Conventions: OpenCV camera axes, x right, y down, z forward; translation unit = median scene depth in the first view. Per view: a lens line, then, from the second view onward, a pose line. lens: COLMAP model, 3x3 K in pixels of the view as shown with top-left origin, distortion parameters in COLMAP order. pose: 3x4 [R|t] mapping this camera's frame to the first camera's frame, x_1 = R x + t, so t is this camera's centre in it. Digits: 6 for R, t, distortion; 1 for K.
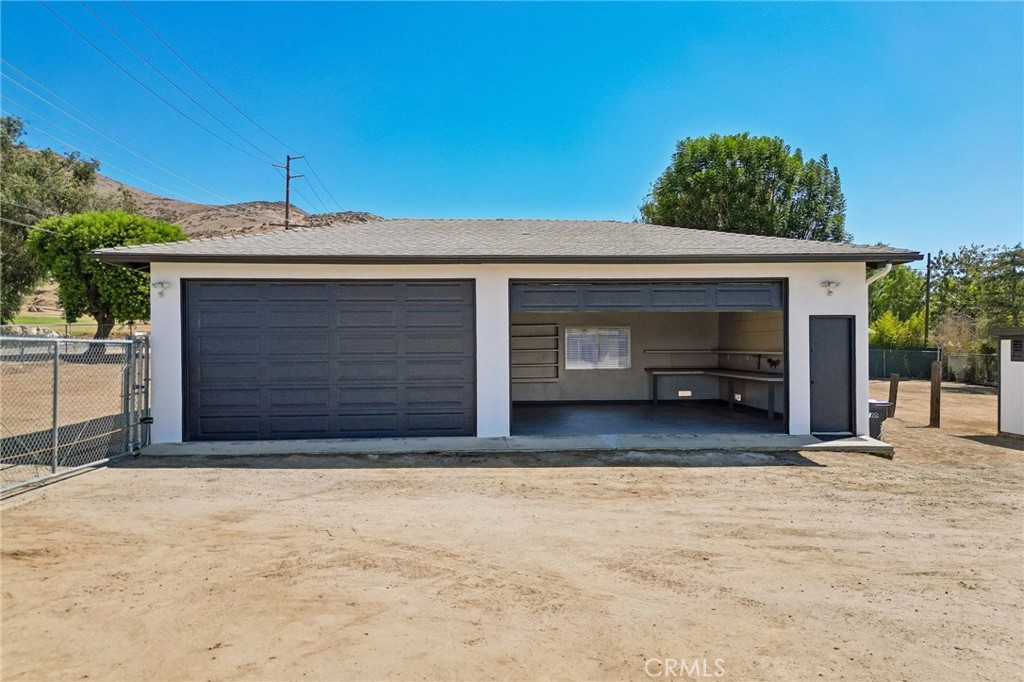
lens RADIAL K [[736.8, 0, 512.0], [0, 736.8, 341.0], [0, 0, 1]] dist [0.042060, -0.006914]
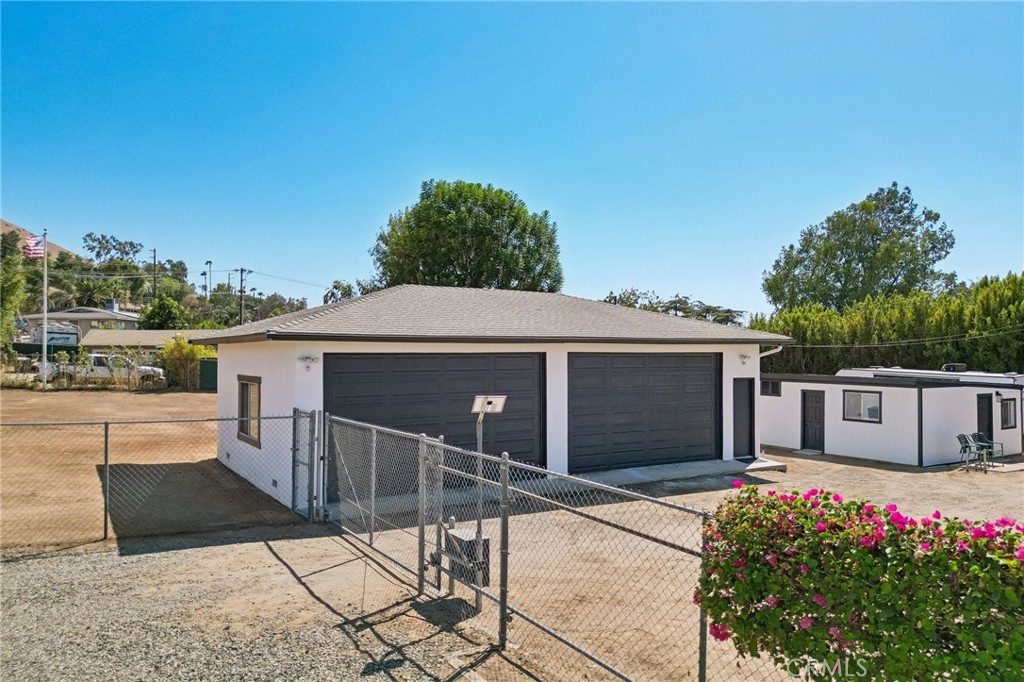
lens RADIAL K [[736.8, 0, 512.0], [0, 736.8, 341.0], [0, 0, 1]] dist [0.042060, -0.006914]
pose [[0.877298, 0.013730, 0.479750, -0.682623], [-0.010002, 0.999897, -0.010325, -0.087389], [-0.479842, 0.004260, 0.877345, -0.079074]]
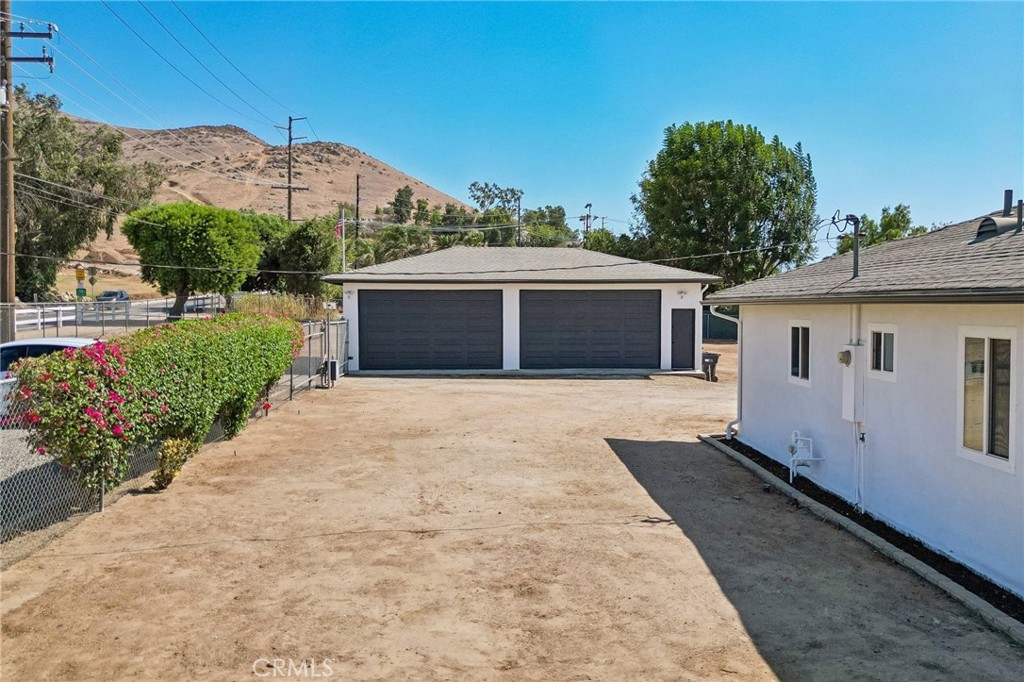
lens RADIAL K [[927.5, 0, 512.0], [0, 927.5, 341.0], [0, 0, 1]] dist [0.039411, -0.014570]
pose [[0.999985, 0.005357, -0.001487, -0.019449], [-0.005284, 0.998950, 0.045517, -0.058021], [0.001730, -0.045508, 0.998962, -1.451668]]
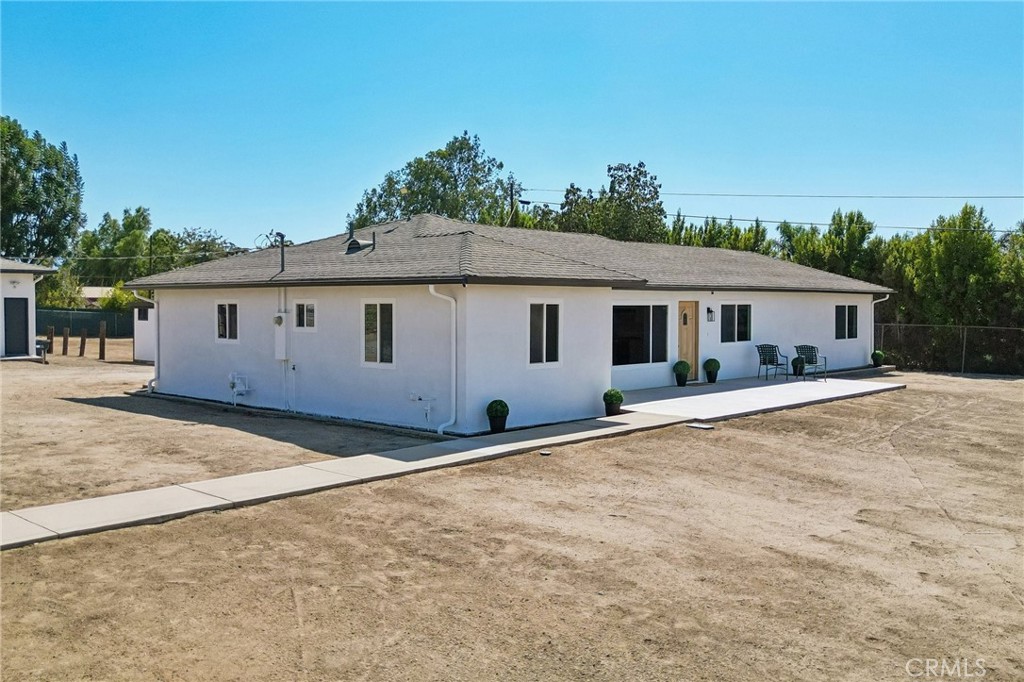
lens RADIAL K [[927.5, 0, 512.0], [0, 927.5, 341.0], [0, 0, 1]] dist [0.039411, -0.014570]
pose [[0.699429, -0.019560, 0.714434, -0.471442], [-0.012100, 0.999158, 0.039201, -0.032711], [-0.714600, -0.036063, 0.698603, -1.819969]]
